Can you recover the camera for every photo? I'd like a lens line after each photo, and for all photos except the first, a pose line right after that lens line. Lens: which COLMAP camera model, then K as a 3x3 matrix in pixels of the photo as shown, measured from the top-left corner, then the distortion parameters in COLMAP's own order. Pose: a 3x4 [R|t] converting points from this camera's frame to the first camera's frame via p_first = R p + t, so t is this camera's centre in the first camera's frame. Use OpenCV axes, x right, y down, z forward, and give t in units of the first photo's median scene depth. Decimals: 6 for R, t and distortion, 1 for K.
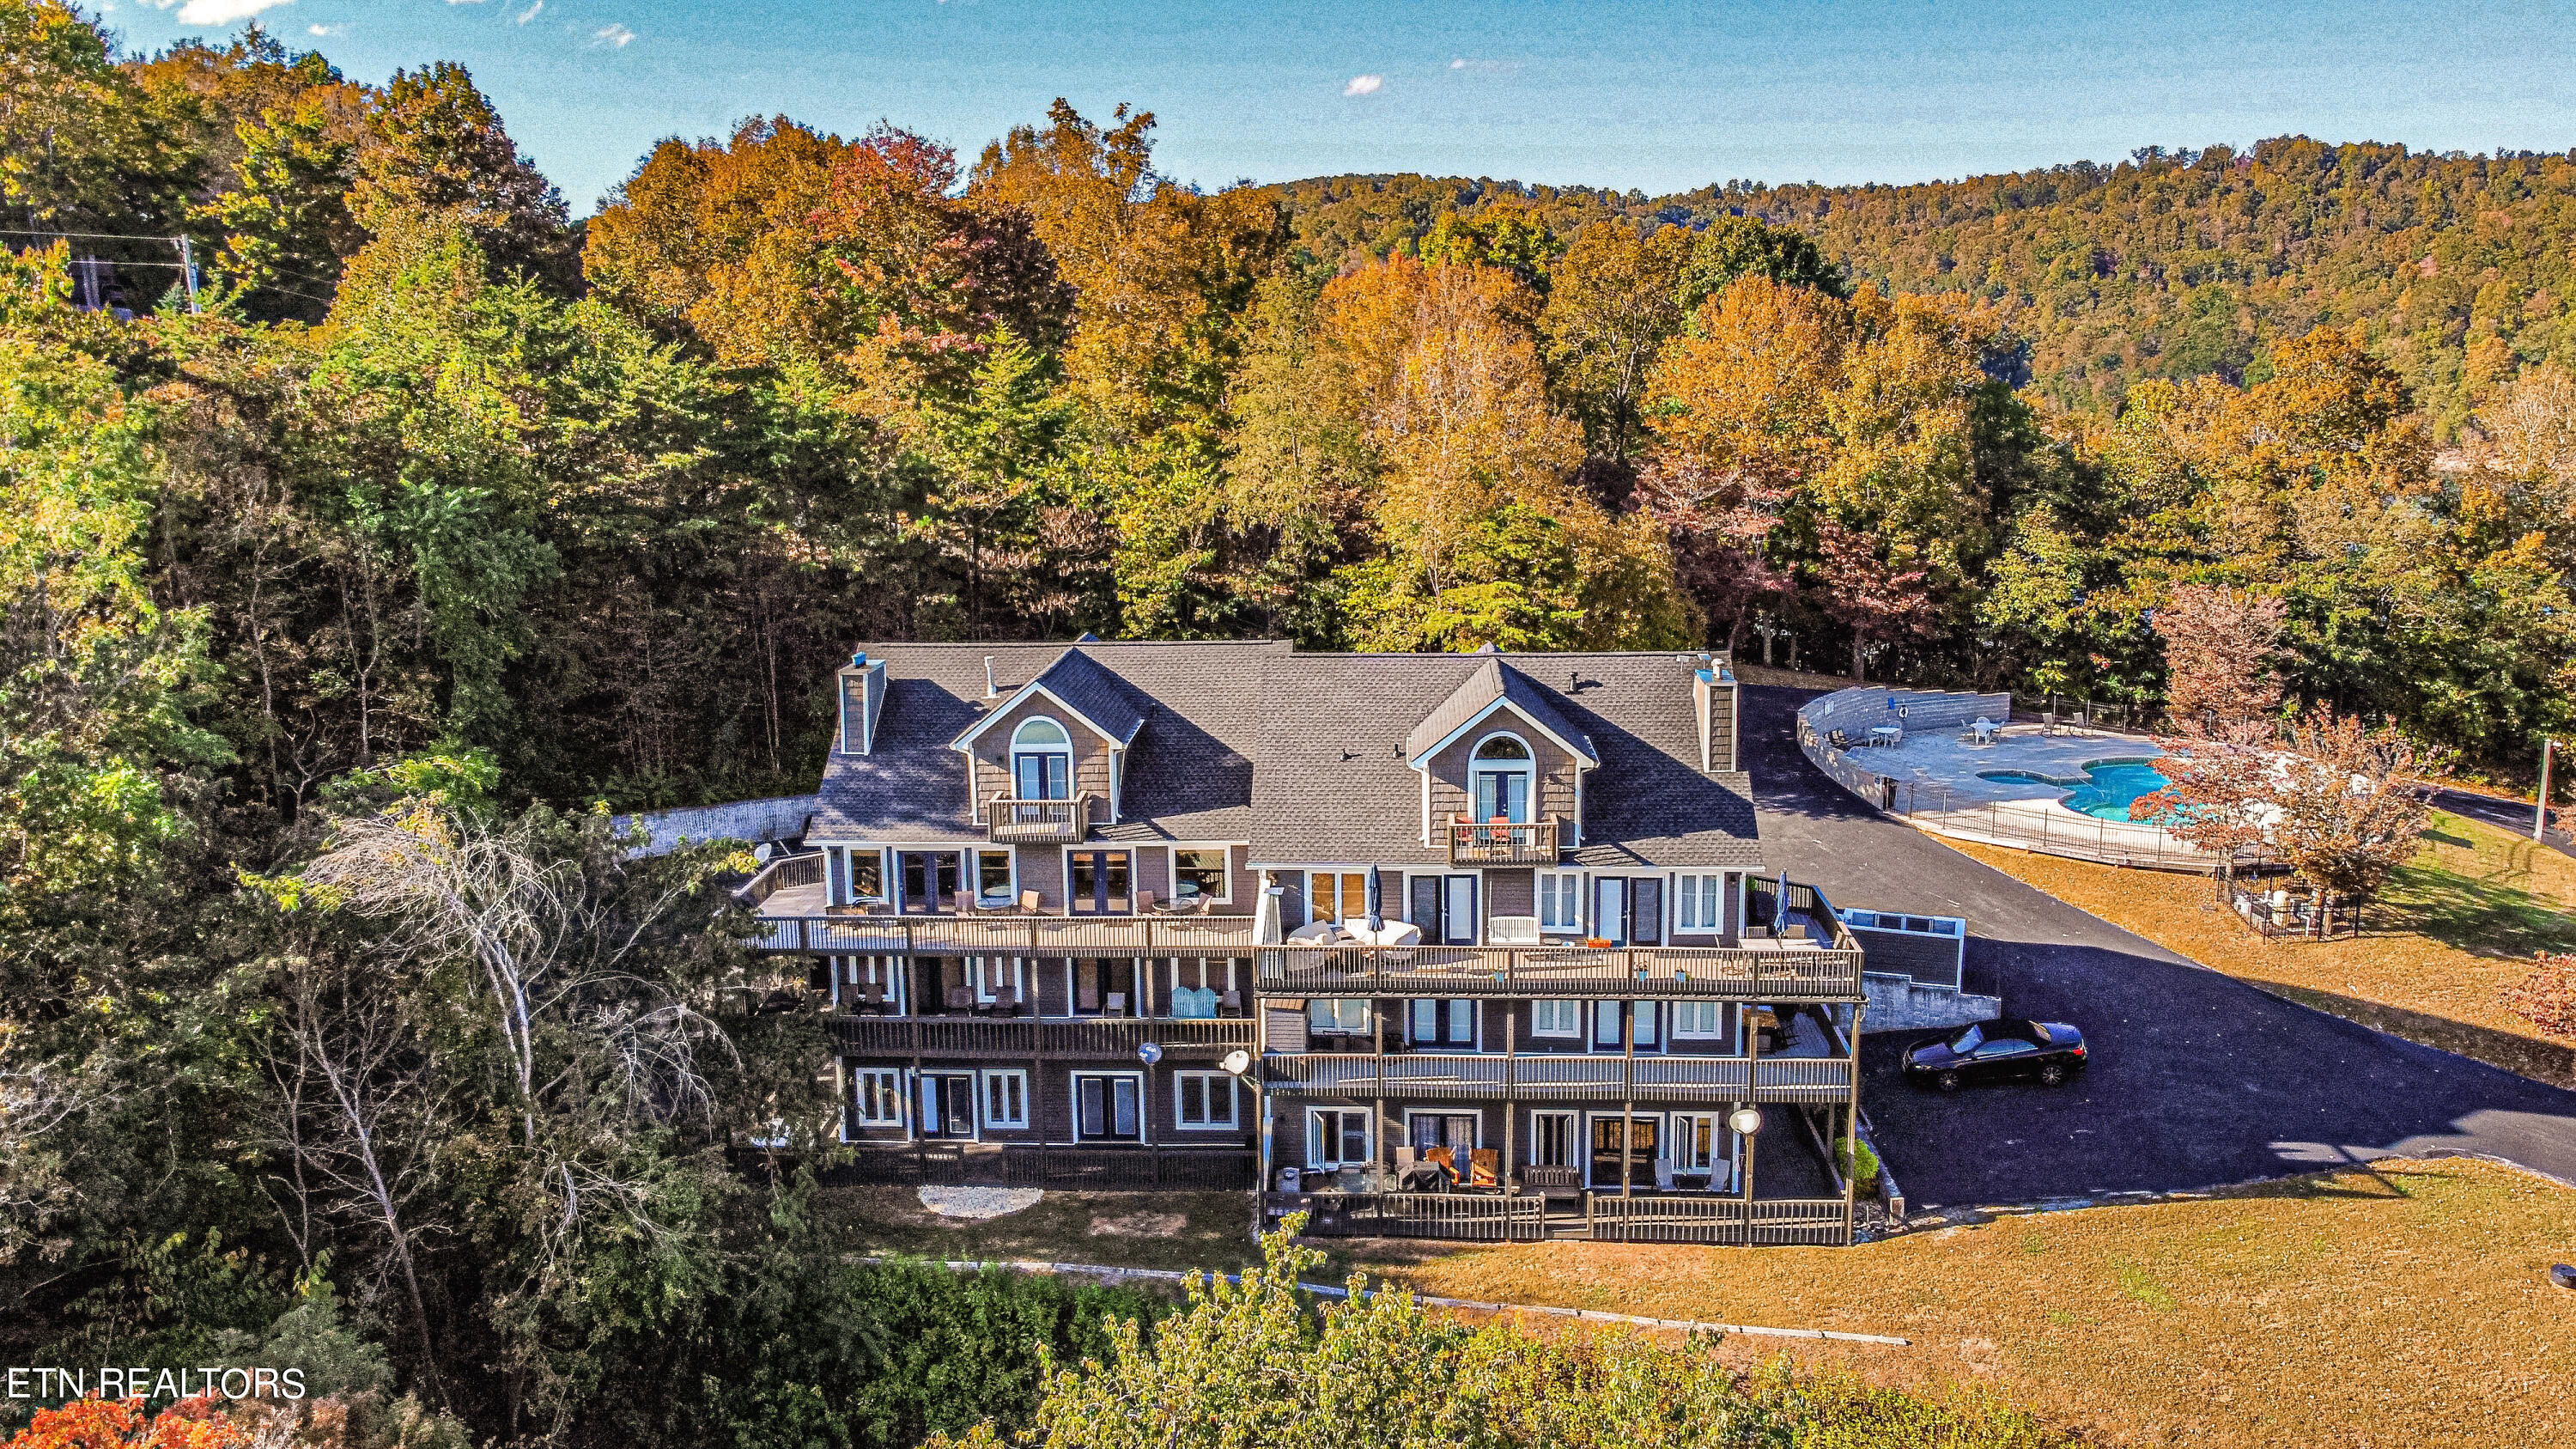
lens RADIAL K [[1944.5, 0, 1273.2], [0, 1944.5, 700.1], [0, 0, 1]] dist [0.007159, -0.010862]
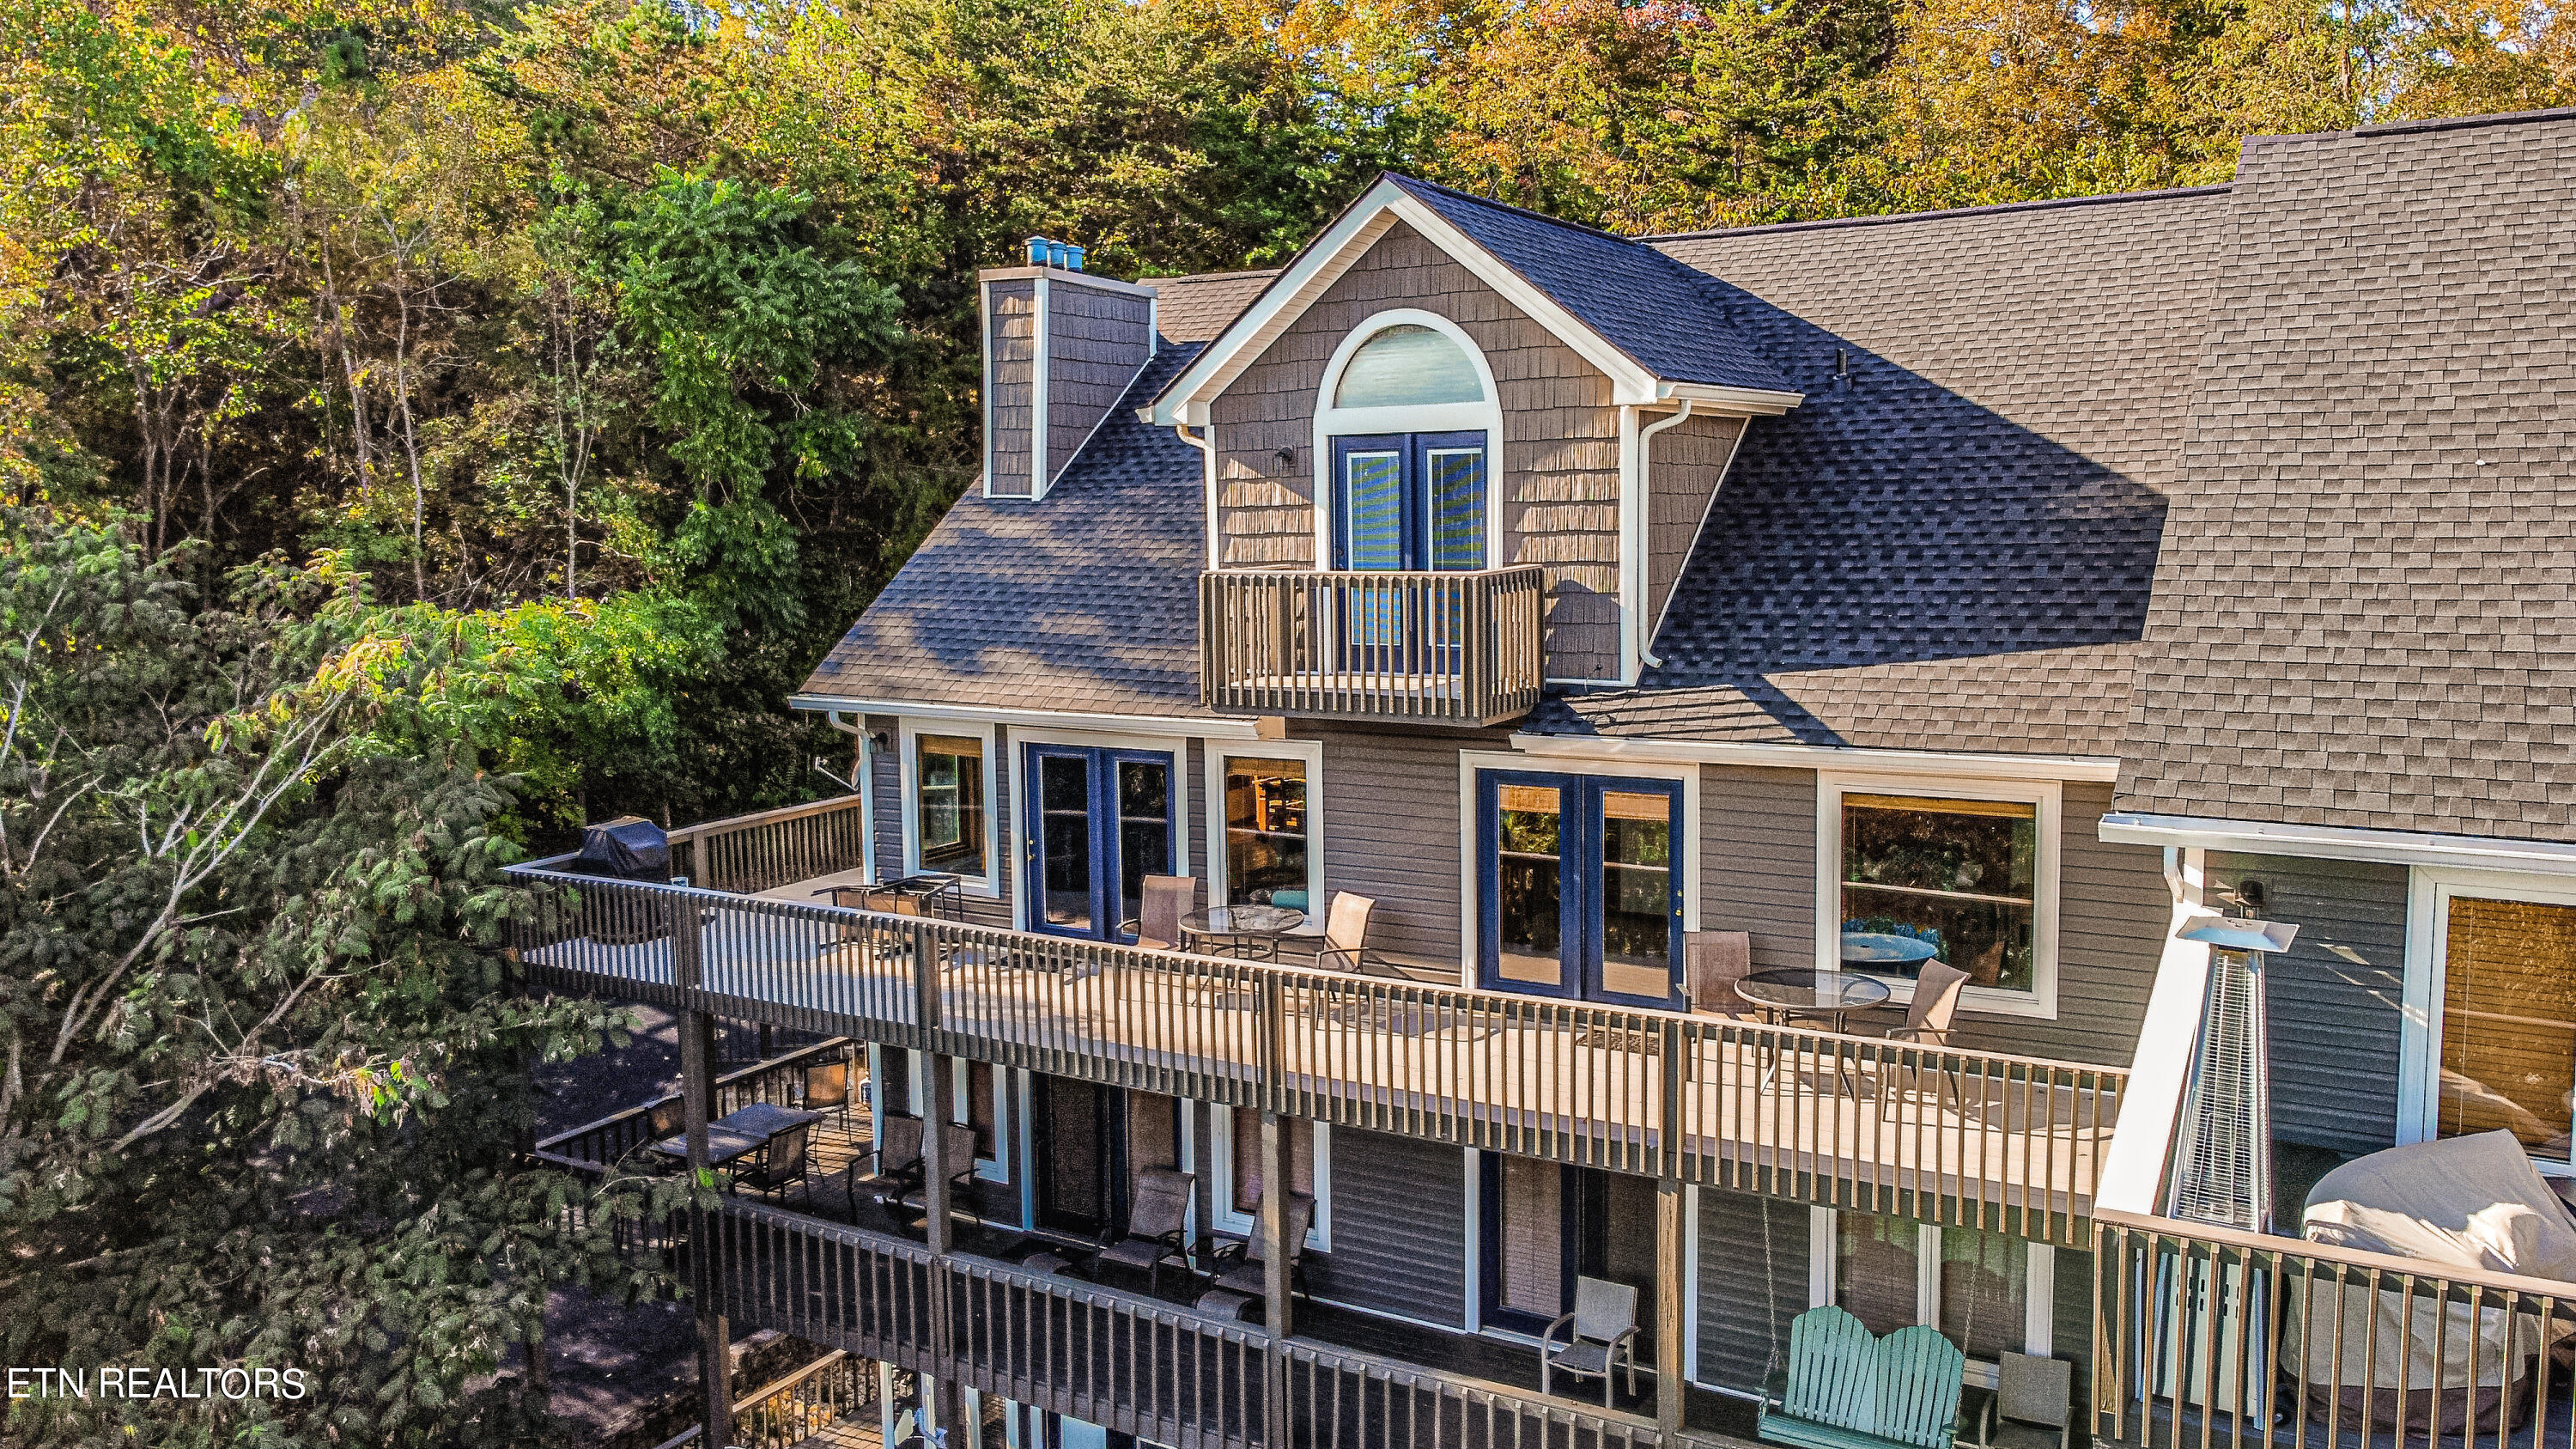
lens RADIAL K [[1944.5, 0, 1269.4], [0, 1944.5, 704.8], [0, 0, 1]] dist [0.007159, -0.010862]
pose [[0.888001, 0.050412, -0.457071, 0.001853], [-0.080777, 0.995618, -0.047124, 0.084004], [0.452692, 0.078767, 0.888181, 0.720317]]
